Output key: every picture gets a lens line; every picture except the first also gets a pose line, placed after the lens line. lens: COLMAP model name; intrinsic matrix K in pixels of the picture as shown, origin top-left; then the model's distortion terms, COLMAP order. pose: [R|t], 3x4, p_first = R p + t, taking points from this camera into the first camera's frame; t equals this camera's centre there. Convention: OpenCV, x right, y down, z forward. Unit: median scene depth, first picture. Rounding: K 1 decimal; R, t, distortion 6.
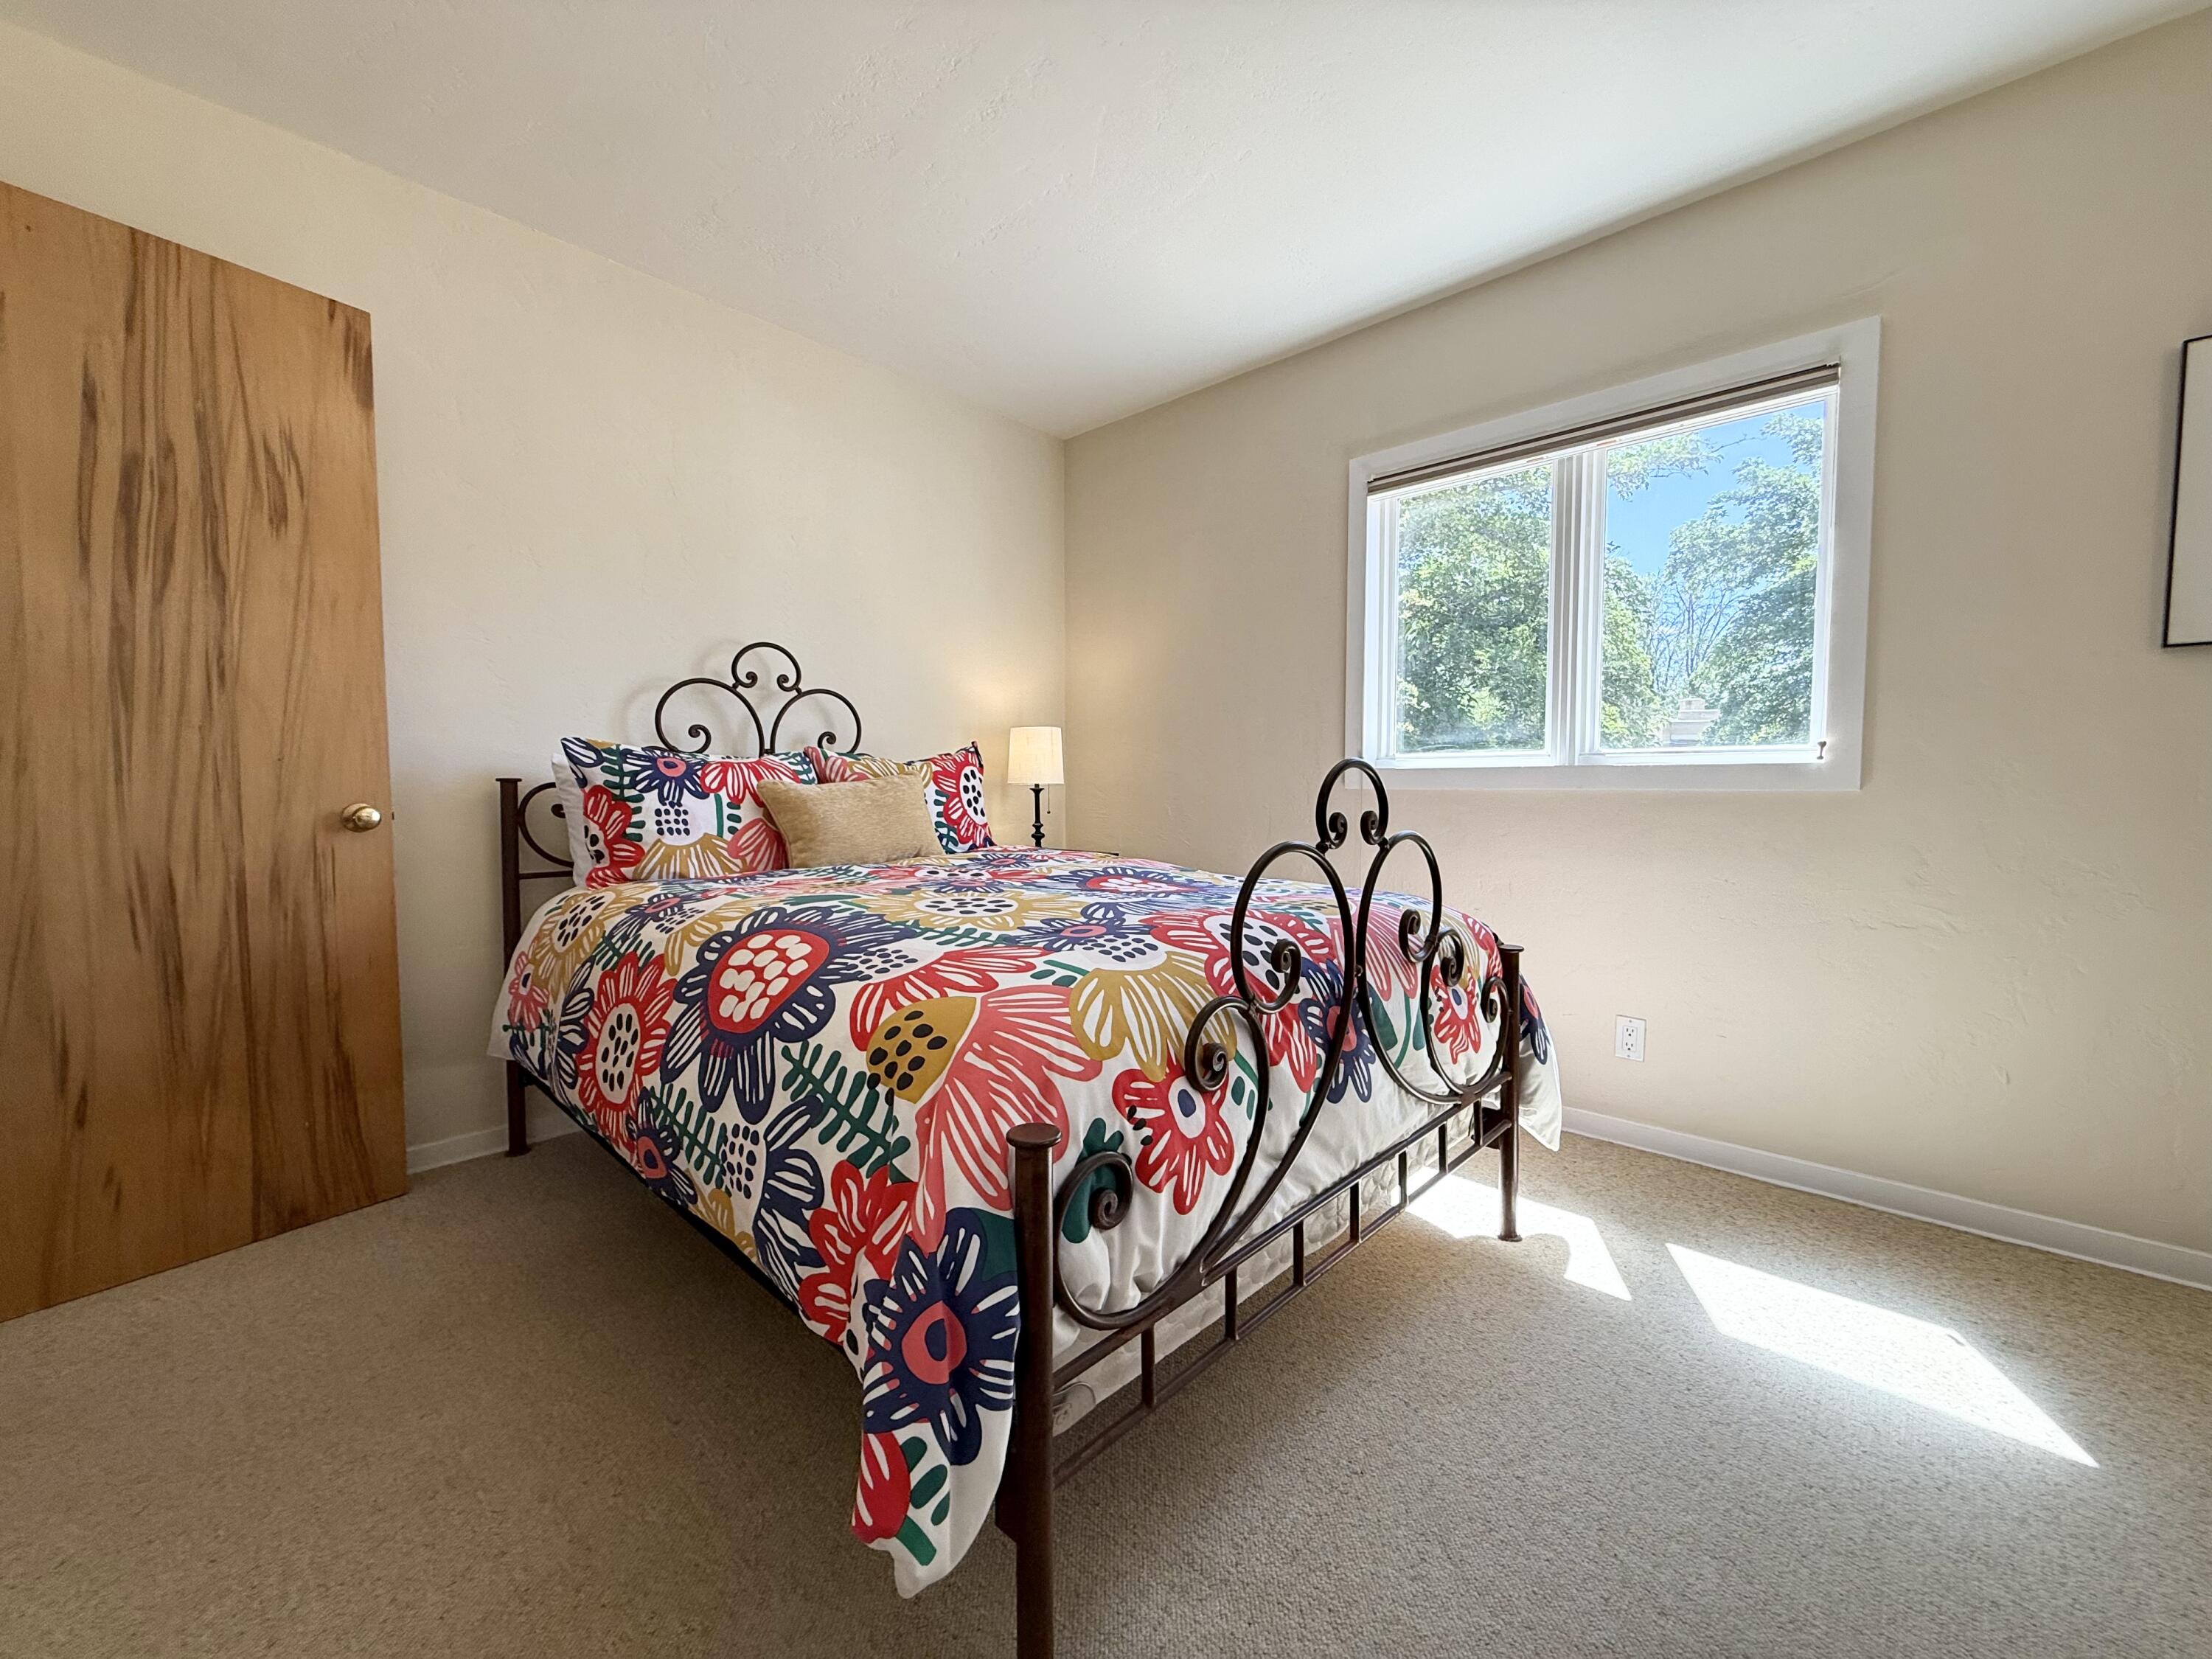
lens RADIAL K [[883.3, 0, 1096.4], [0, 883.3, 832.6], [0, 0, 1]] dist [0.000348, 0.000173]
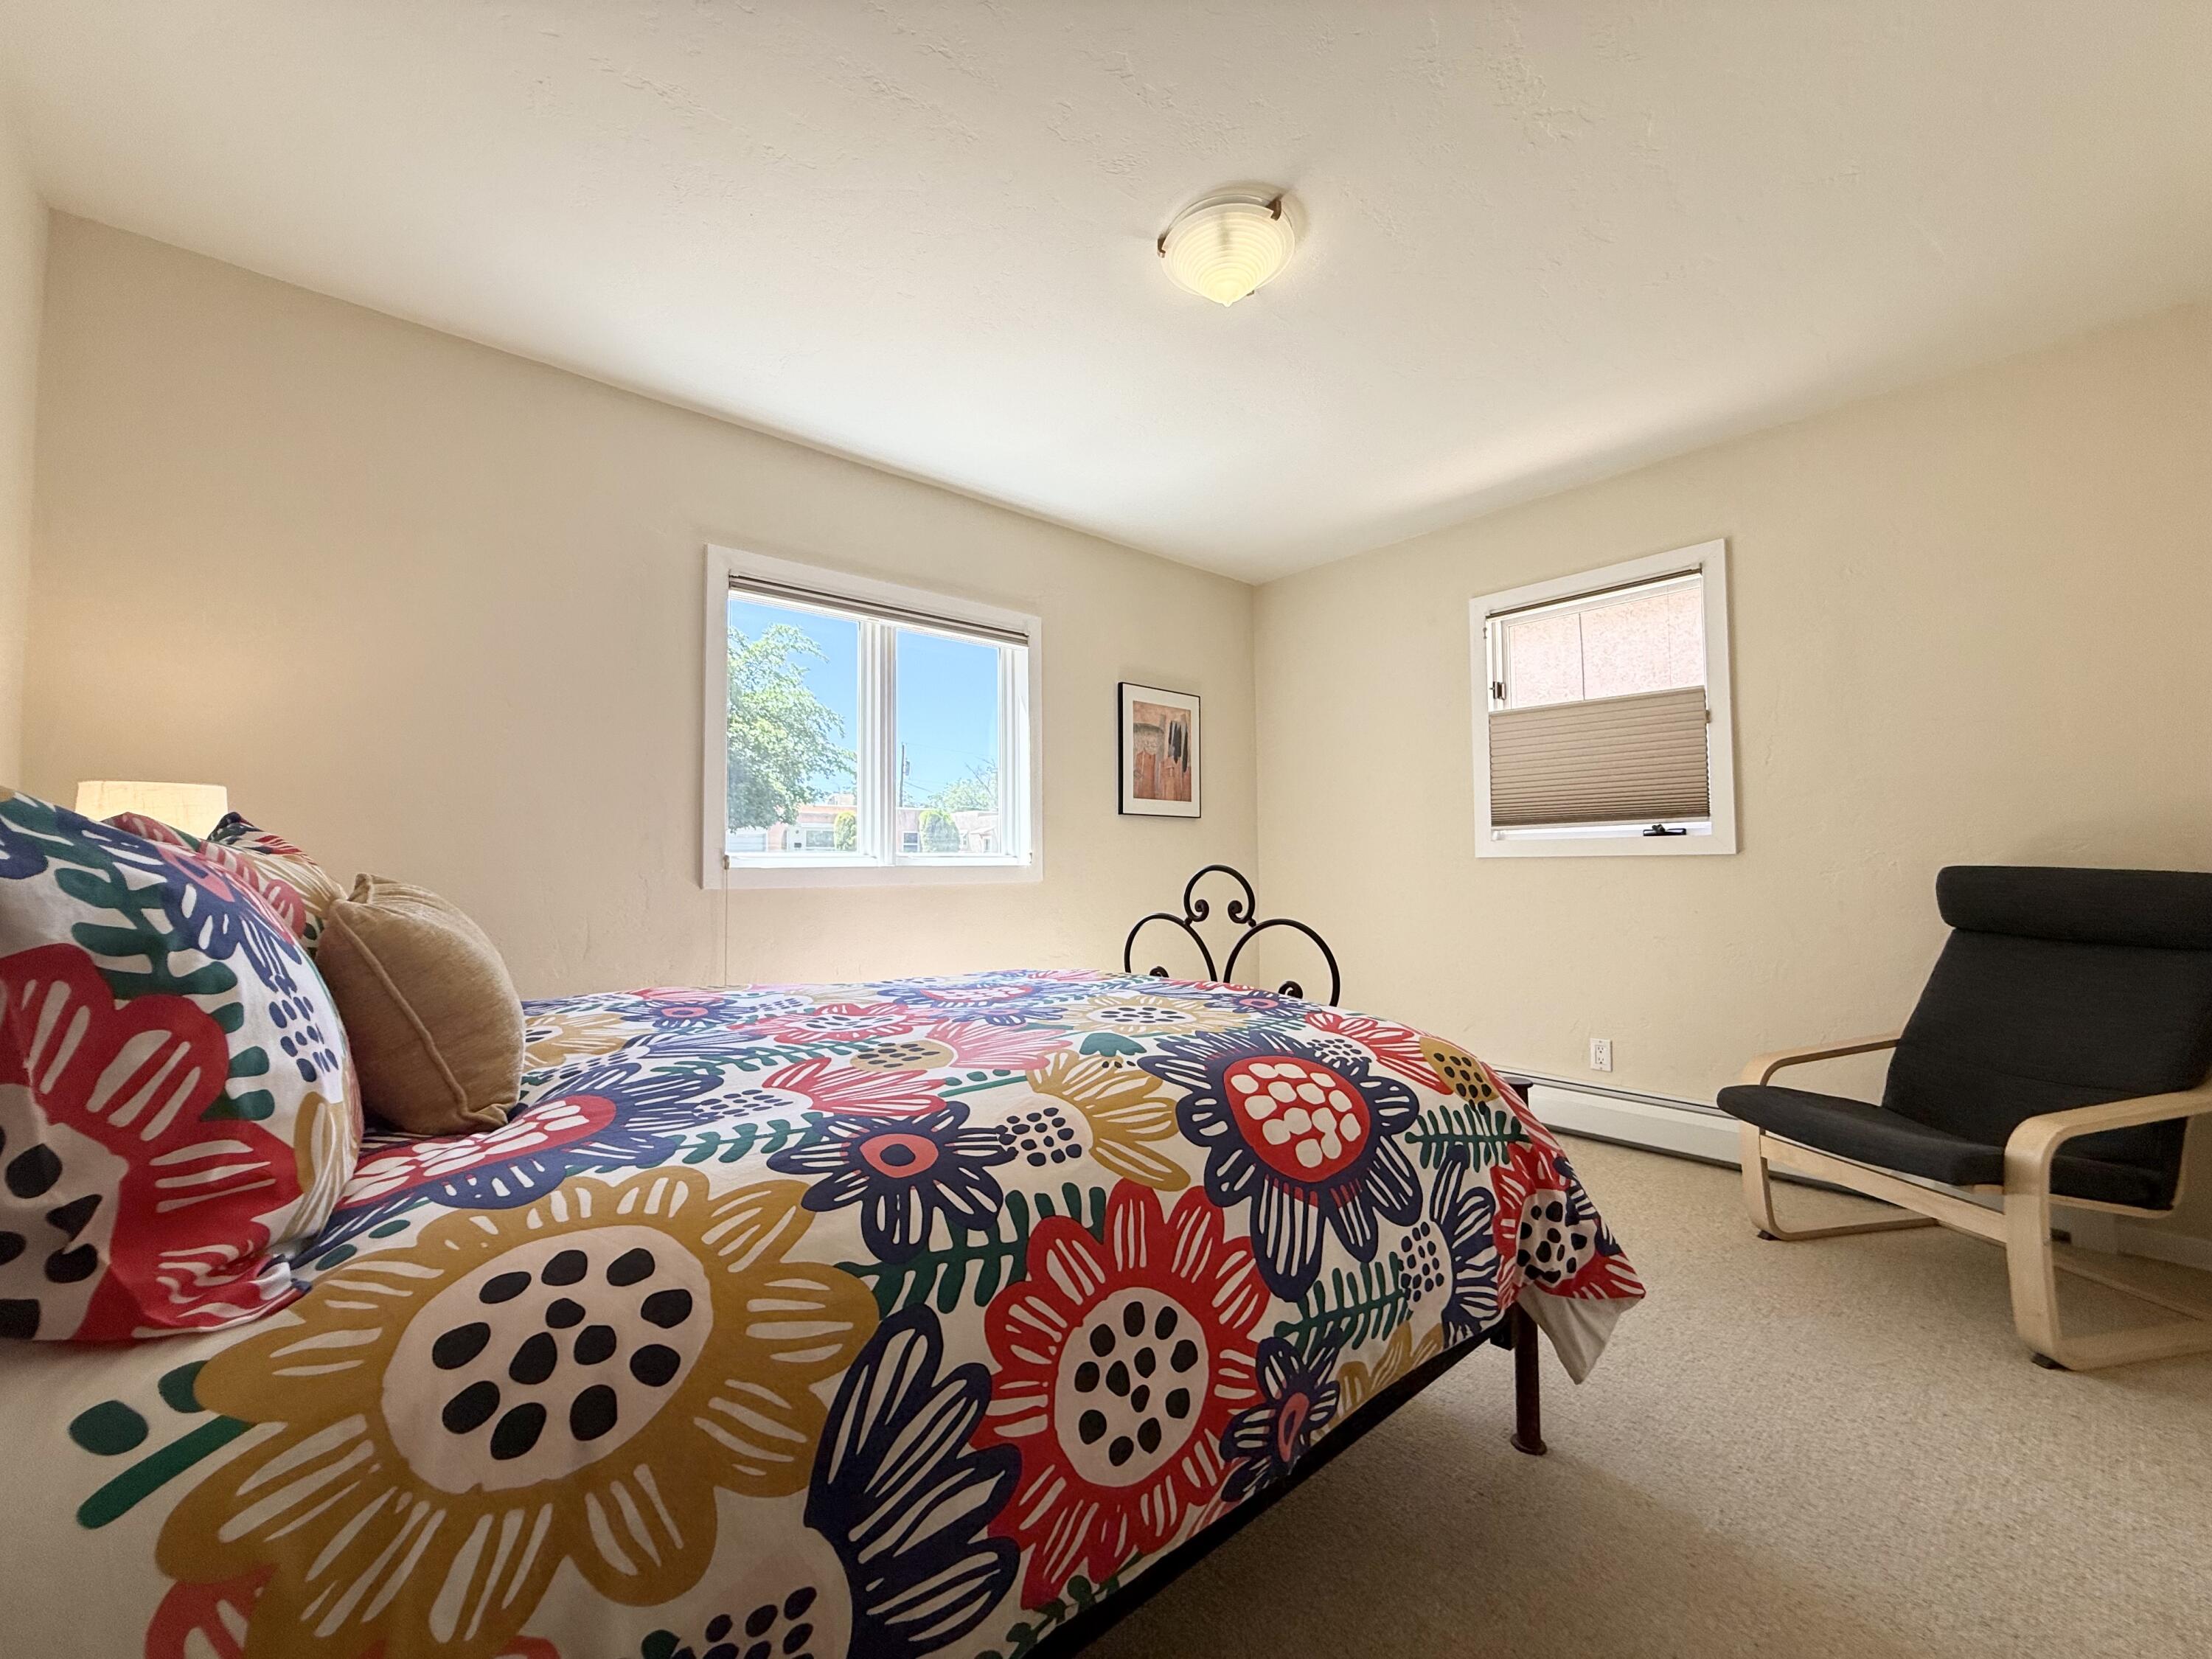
lens RADIAL K [[883.3, 0, 1103.2], [0, 883.3, 827.3], [0, 0, 1]] dist [0.000348, 0.000173]
pose [[0.088069, 0.043394, 0.995169, -1.053780], [0.066038, 0.996598, -0.049300, -0.073149], [-0.993923, 0.070060, 0.084904, 0.893734]]
